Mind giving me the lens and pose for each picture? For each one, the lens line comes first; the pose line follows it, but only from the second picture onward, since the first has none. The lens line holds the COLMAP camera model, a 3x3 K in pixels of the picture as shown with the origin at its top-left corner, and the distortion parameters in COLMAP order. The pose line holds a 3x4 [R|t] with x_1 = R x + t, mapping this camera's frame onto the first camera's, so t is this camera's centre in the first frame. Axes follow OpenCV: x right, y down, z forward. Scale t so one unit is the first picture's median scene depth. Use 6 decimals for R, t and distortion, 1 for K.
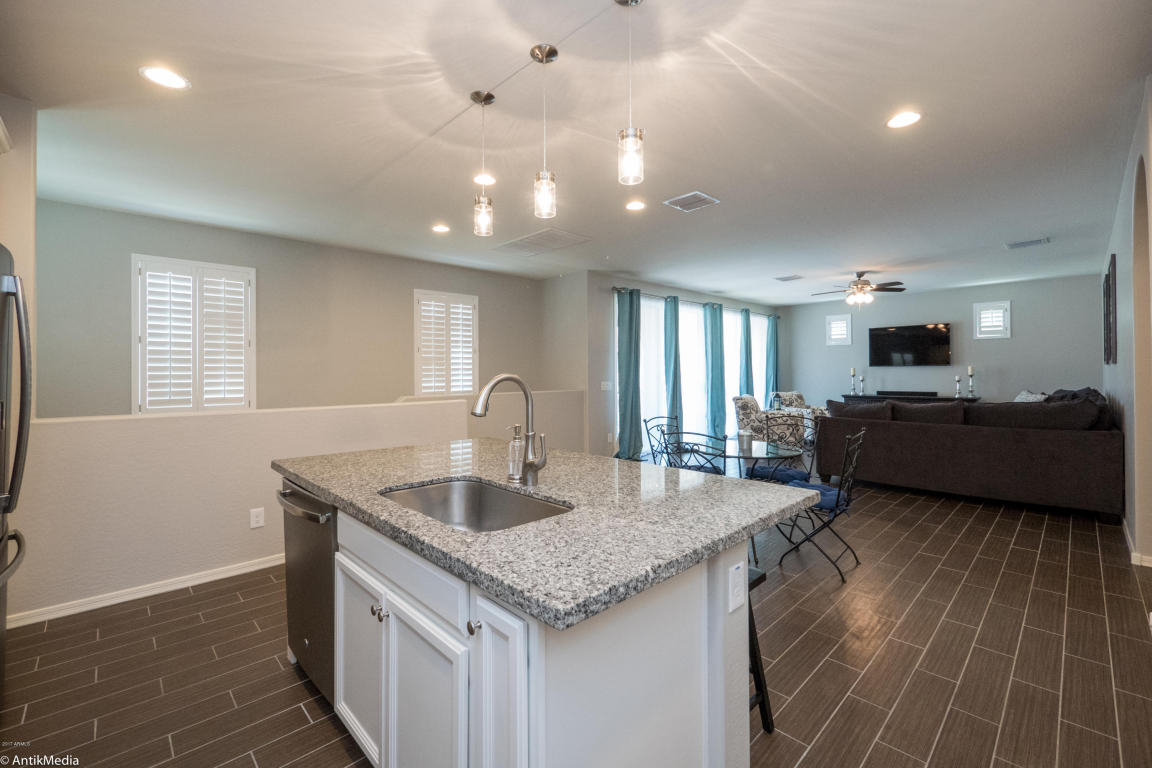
lens RADIAL K [[487.9, 0, 577.6], [0, 487.9, 370.3], [0, 0, 1]] dist [-0.004256, 0.000399]
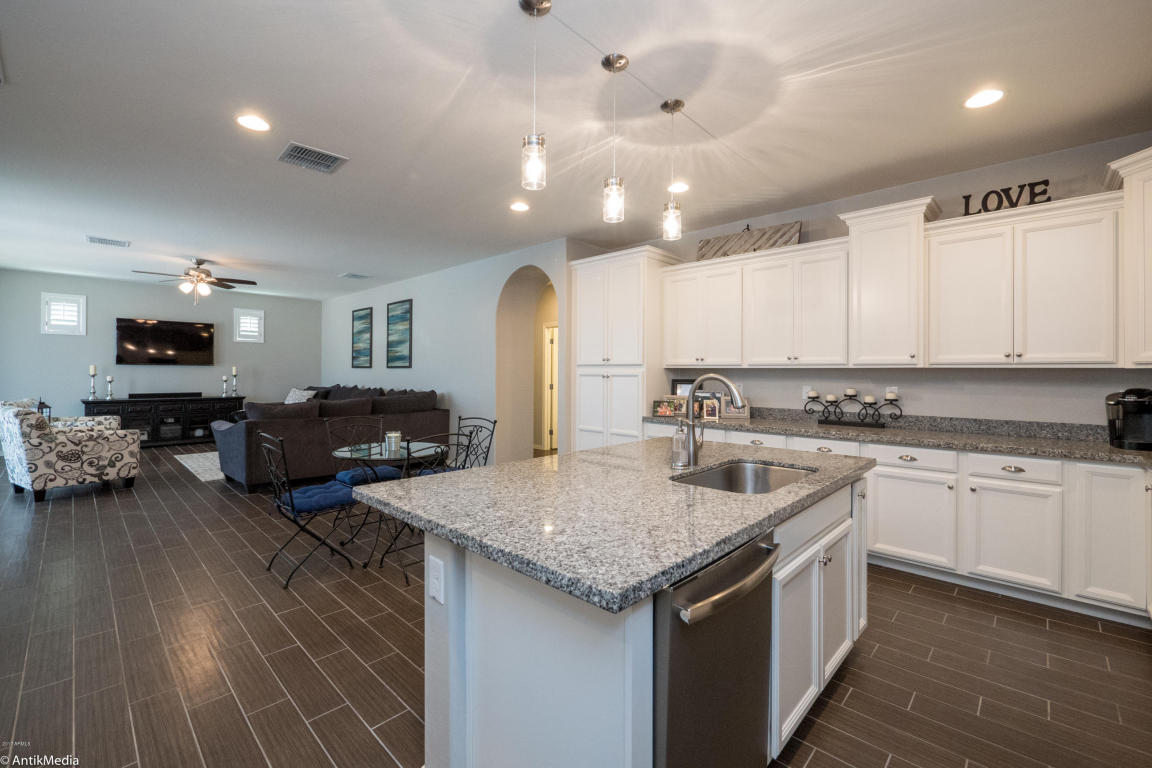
lens RADIAL K [[487.9, 0, 577.6], [0, 487.9, 370.3], [0, 0, 1]] dist [-0.004256, 0.000399]
pose [[-0.038877, 0.011213, 0.999181, -0.286556], [-0.011816, 0.999862, -0.011681, 0.002888], [-0.999174, -0.012261, -0.038739, 0.294413]]
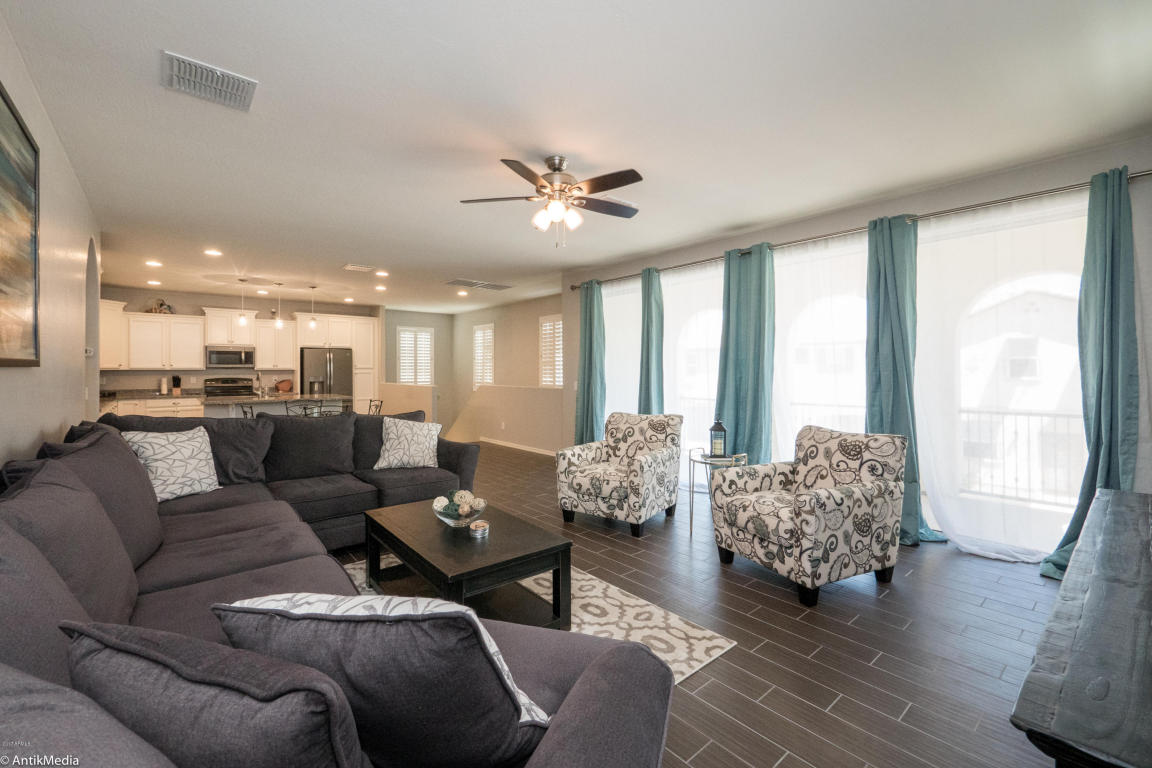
lens RADIAL K [[484.7, 0, 576.3], [0, 484.7, 369.7], [0, 0, 1]] dist [-0.010764, 0.003103]
pose [[-0.060028, 0.005718, -0.998180, 0.886920], [0.006615, 0.999964, 0.005330, -0.005448], [0.998175, -0.006283, -0.060064, 0.899989]]
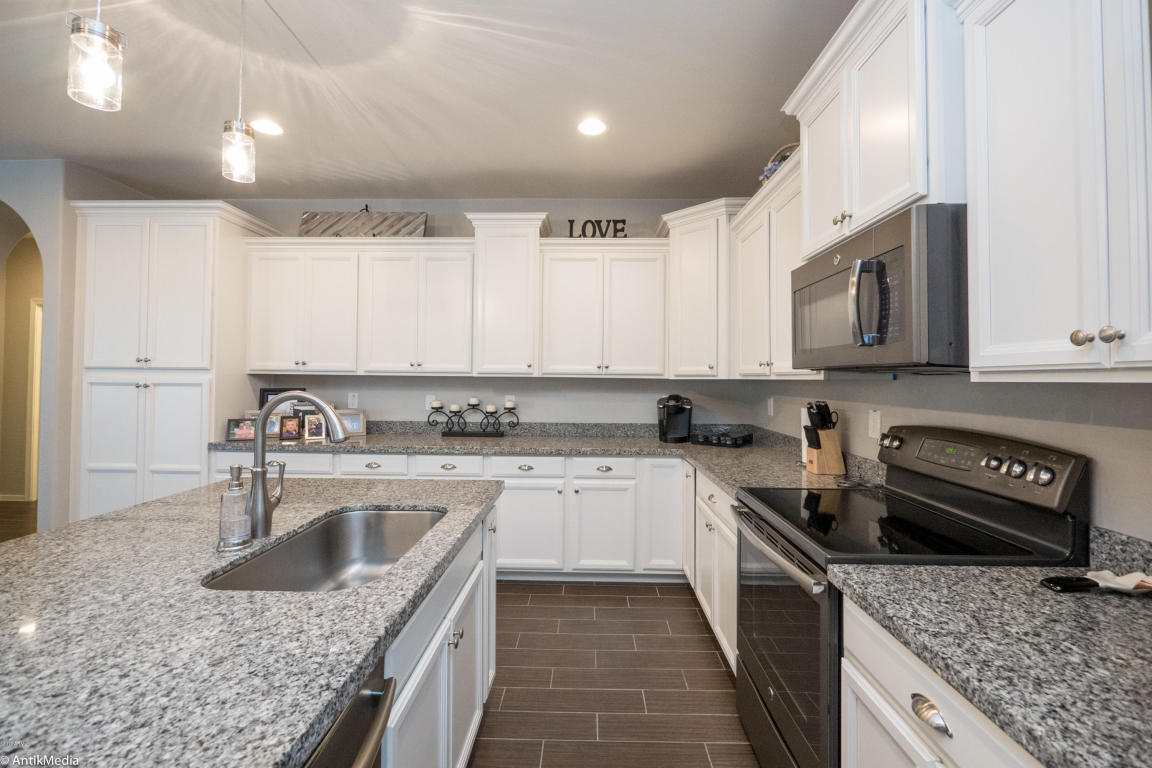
lens RADIAL K [[487.9, 0, 577.6], [0, 487.9, 370.3], [0, 0, 1]] dist [-0.004256, 0.000399]
pose [[-0.700538, 0.011555, 0.713521, -0.217884], [-0.009347, 0.999635, -0.025366, -0.002696], [-0.713553, -0.024440, -0.700174, 0.261495]]
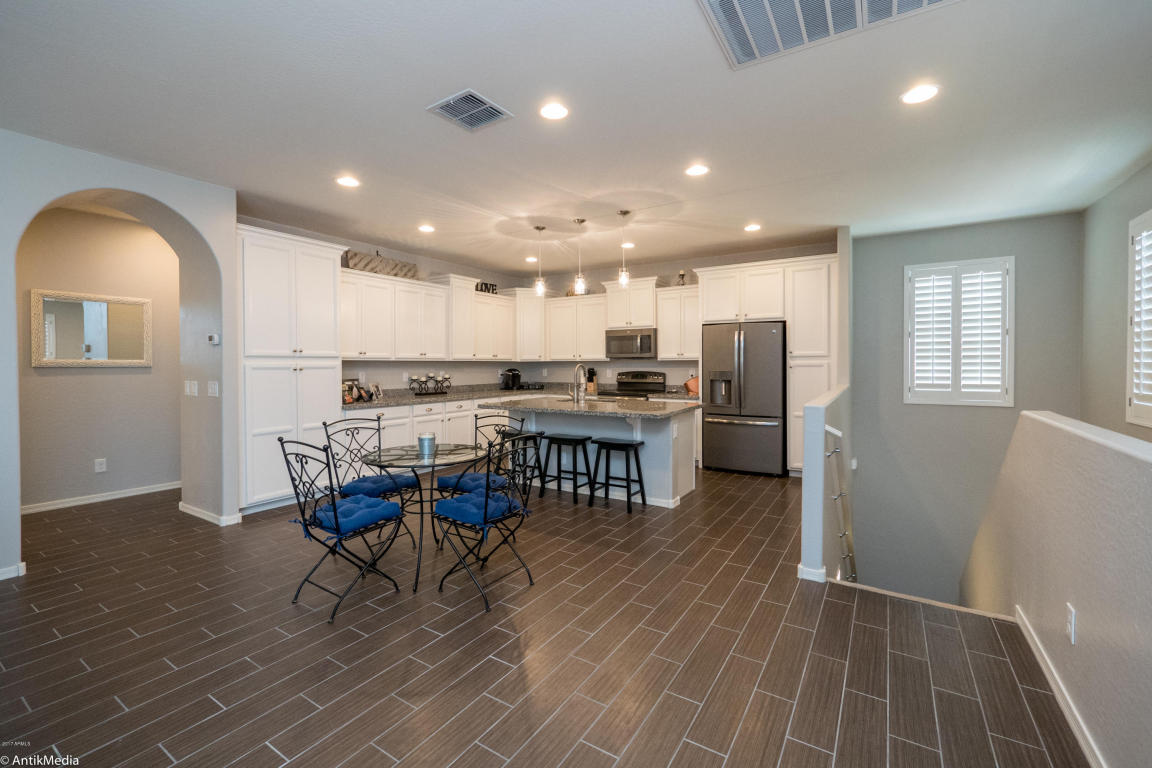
lens RADIAL K [[487.9, 0, 577.6], [0, 487.9, 370.3], [0, 0, 1]] dist [-0.004256, 0.000399]
pose [[-0.971323, 0.013650, -0.237370, 0.126416], [0.011564, 0.999881, 0.010179, 0.002274], [0.237481, 0.007143, -0.971366, 0.837038]]
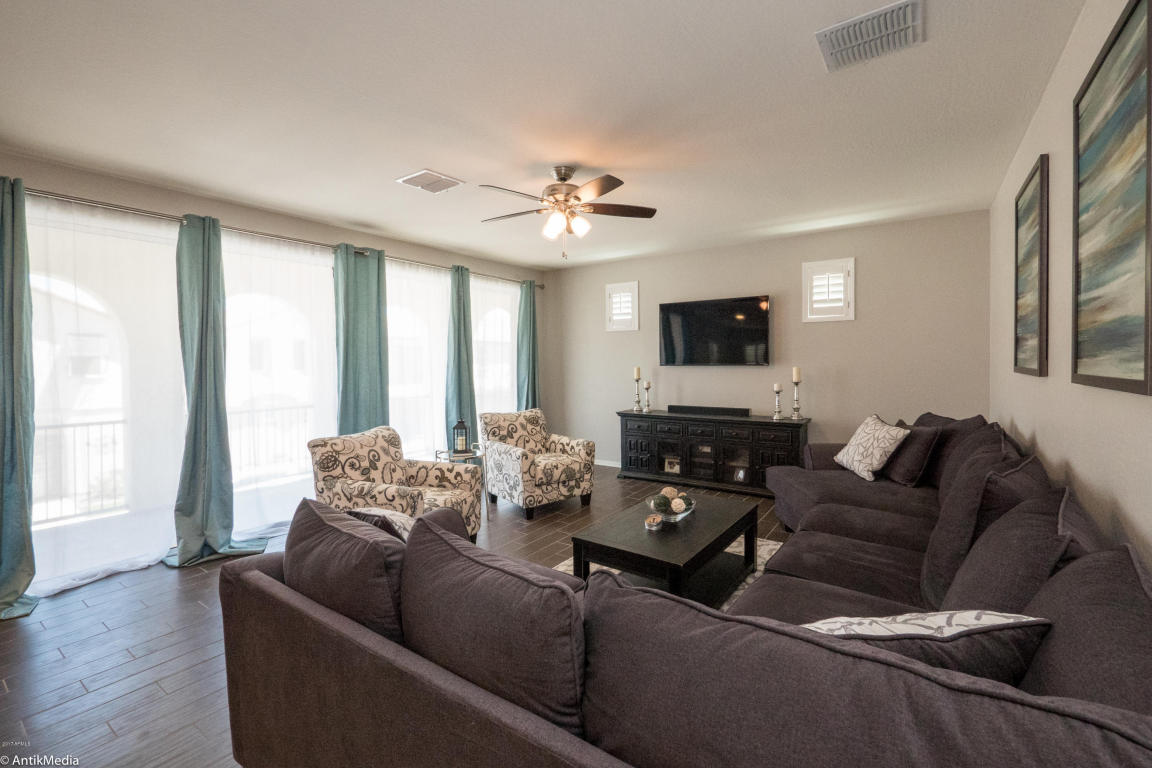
lens RADIAL K [[495.0, 0, 579.3], [0, 495.0, 369.5], [0, 0, 1]] dist [-0.013038, -0.000008]
pose [[0.981398, -0.003815, 0.191948, 0.434563], [-0.000257, 0.999776, 0.021184, -0.018352], [-0.191986, -0.020840, 0.981176, 0.461348]]
